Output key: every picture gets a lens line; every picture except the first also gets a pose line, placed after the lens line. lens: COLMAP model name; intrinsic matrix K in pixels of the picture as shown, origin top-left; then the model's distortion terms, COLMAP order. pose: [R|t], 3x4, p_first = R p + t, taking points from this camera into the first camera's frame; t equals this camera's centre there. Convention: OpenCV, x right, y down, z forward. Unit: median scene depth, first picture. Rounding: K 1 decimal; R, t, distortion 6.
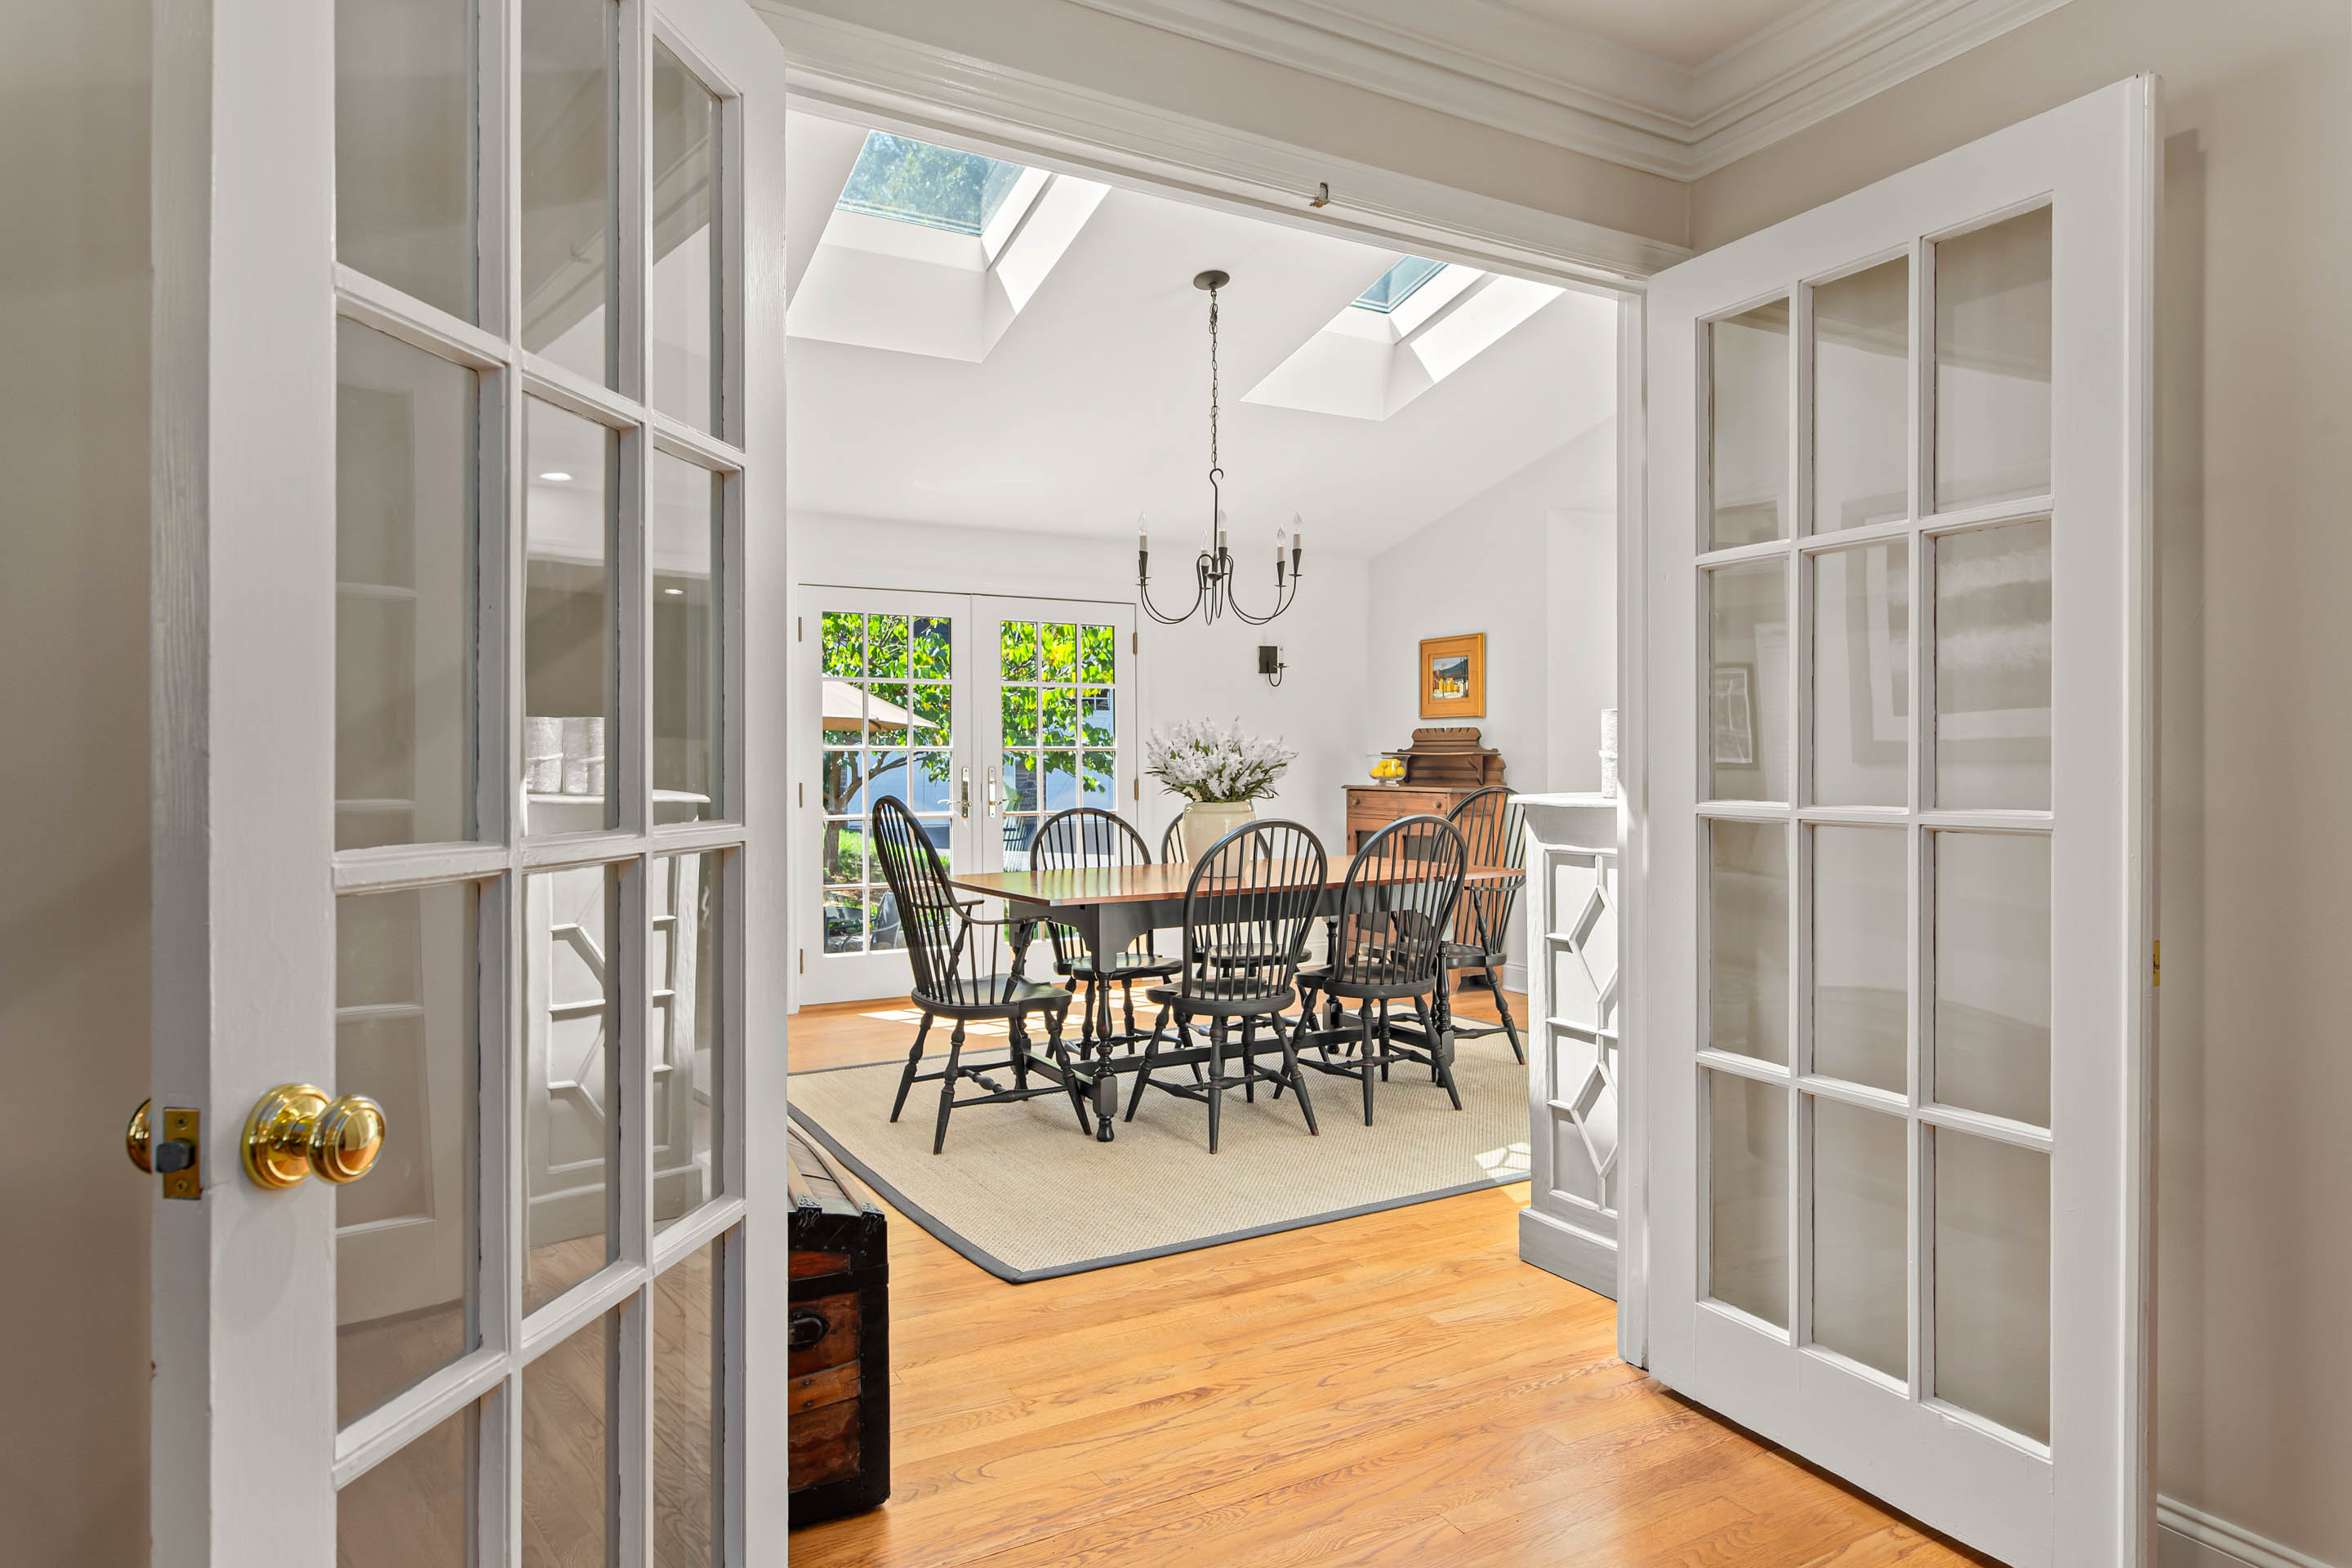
lens RADIAL K [[1351.0, 0, 1176.5], [0, 1351.0, 792.4], [0, 0, 1]] dist [0.003023, -0.004008]
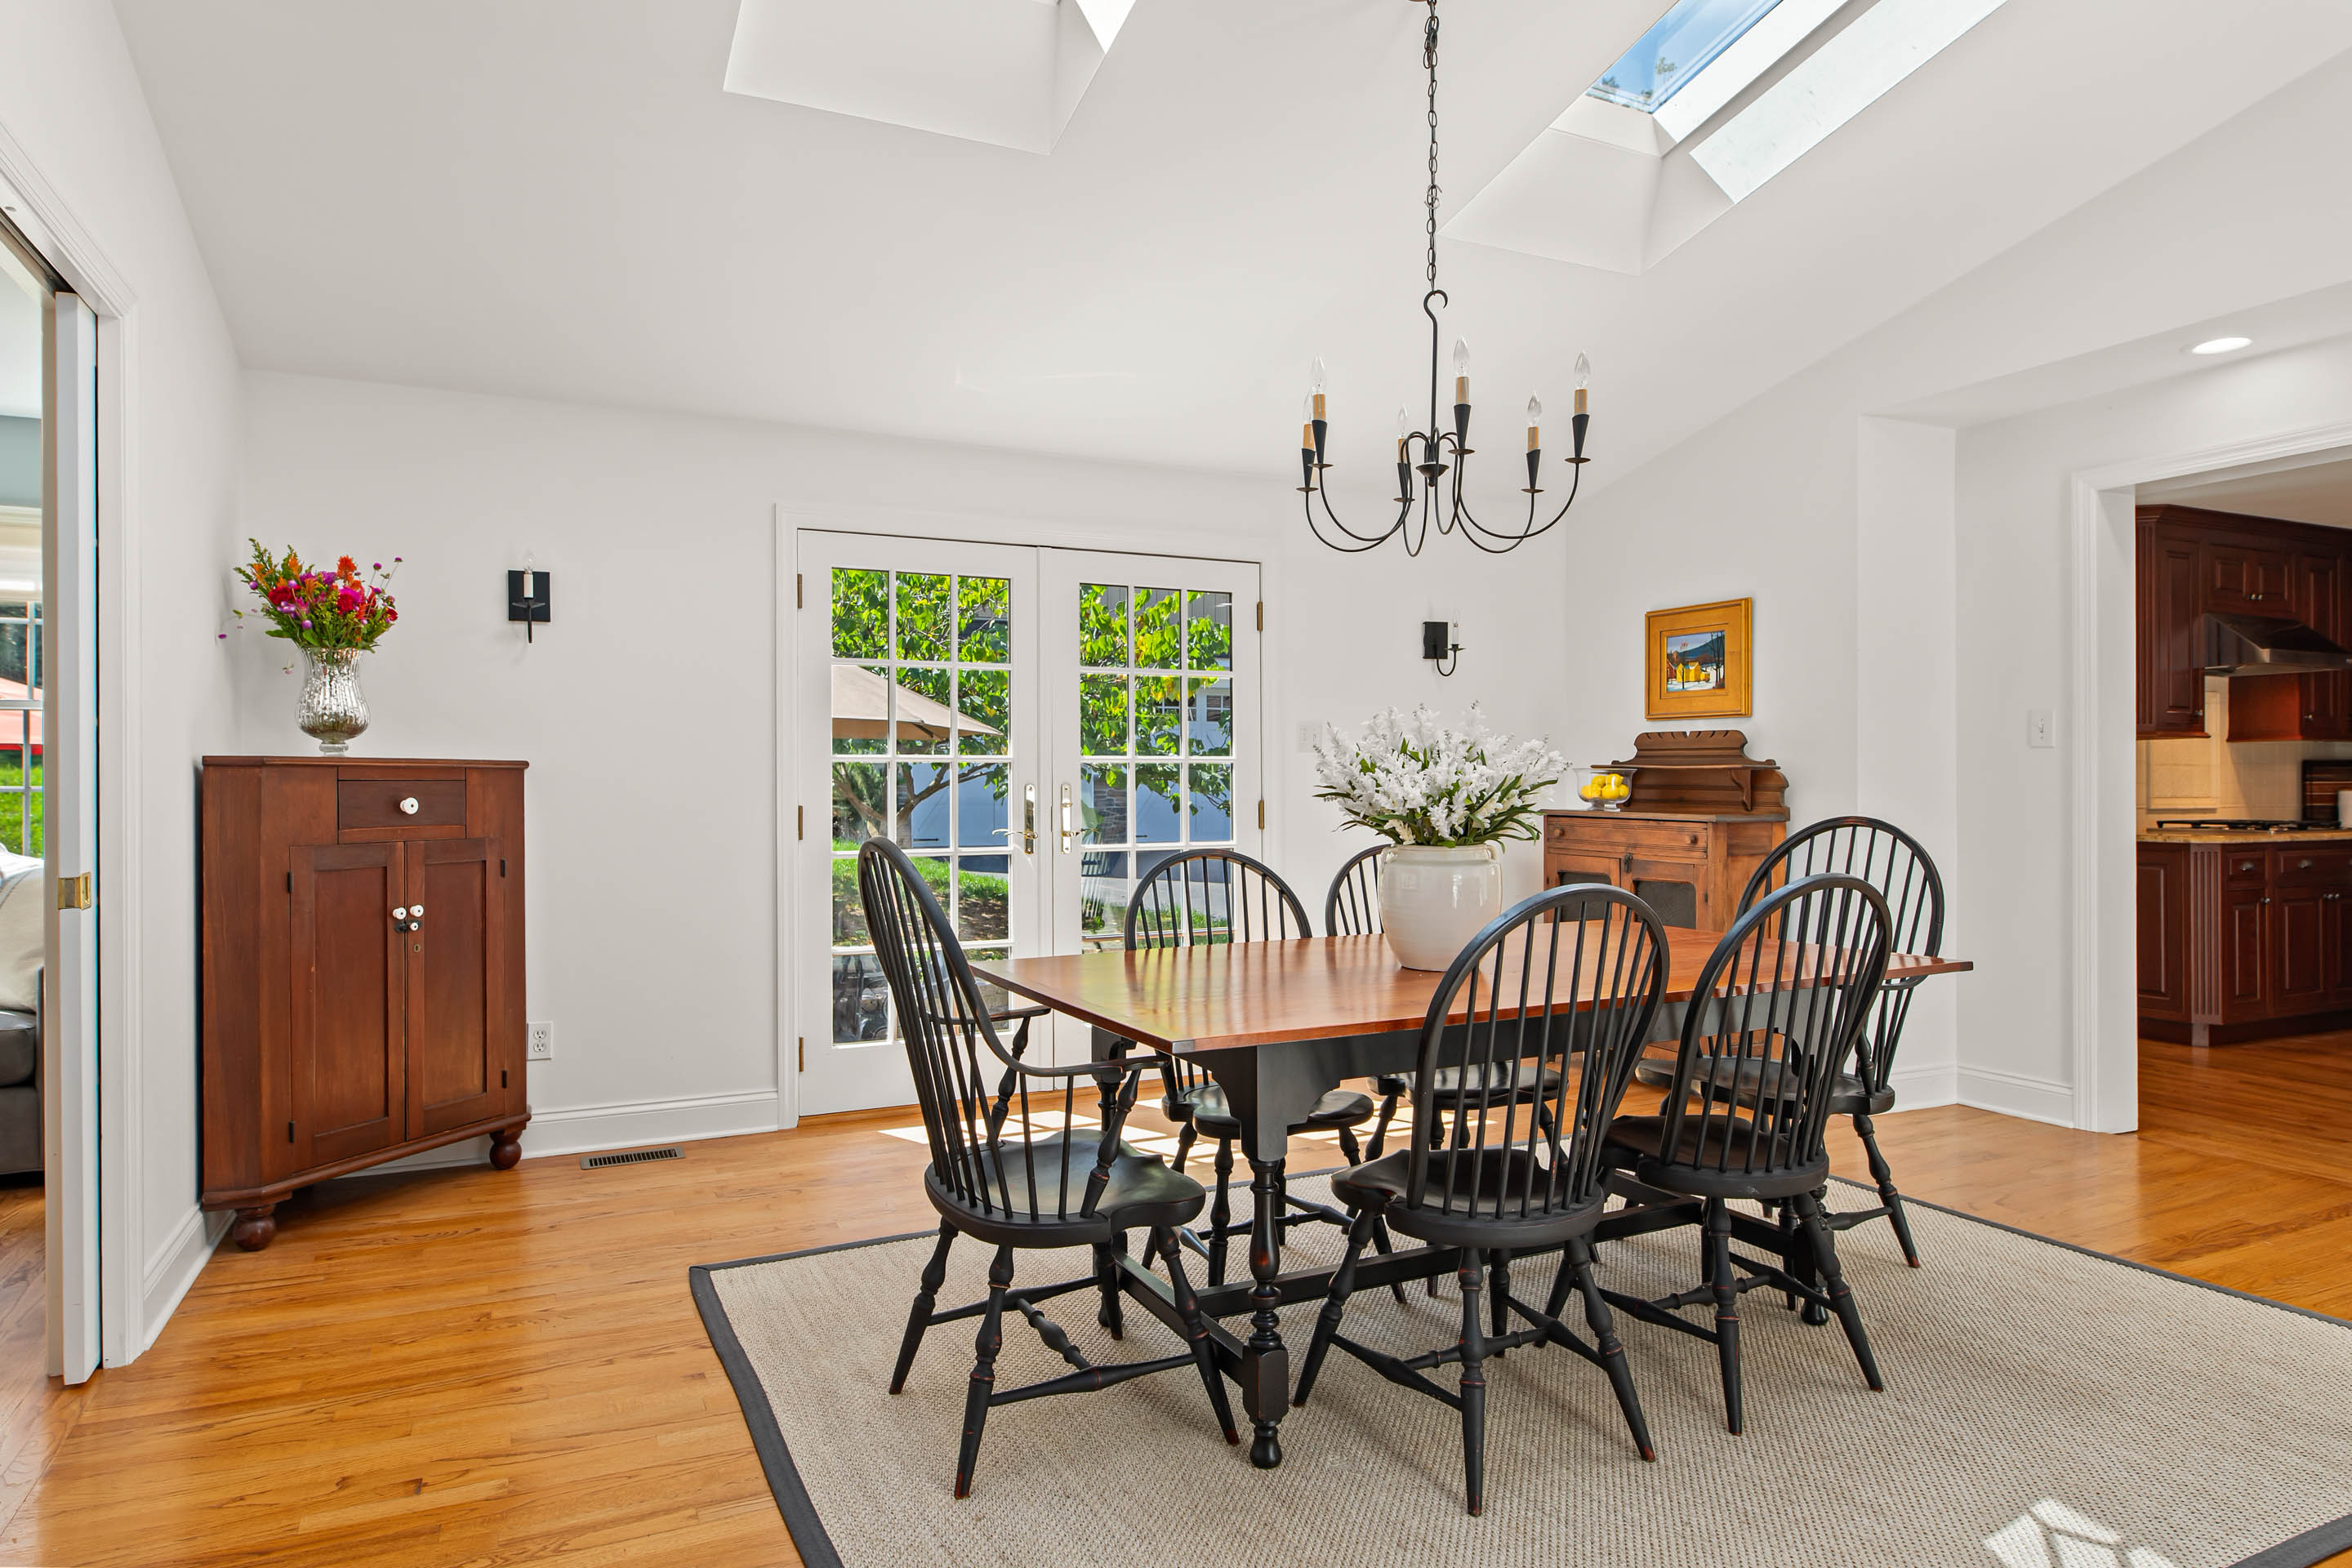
lens RADIAL K [[1351.0, 0, 1176.5], [0, 1351.0, 792.4], [0, 0, 1]] dist [0.003023, -0.004008]
pose [[0.998465, 0.000403, -0.055382, -0.051607], [-0.001095, 0.999922, -0.012456, -0.008405], [0.055372, 0.012498, 0.998388, 0.390273]]
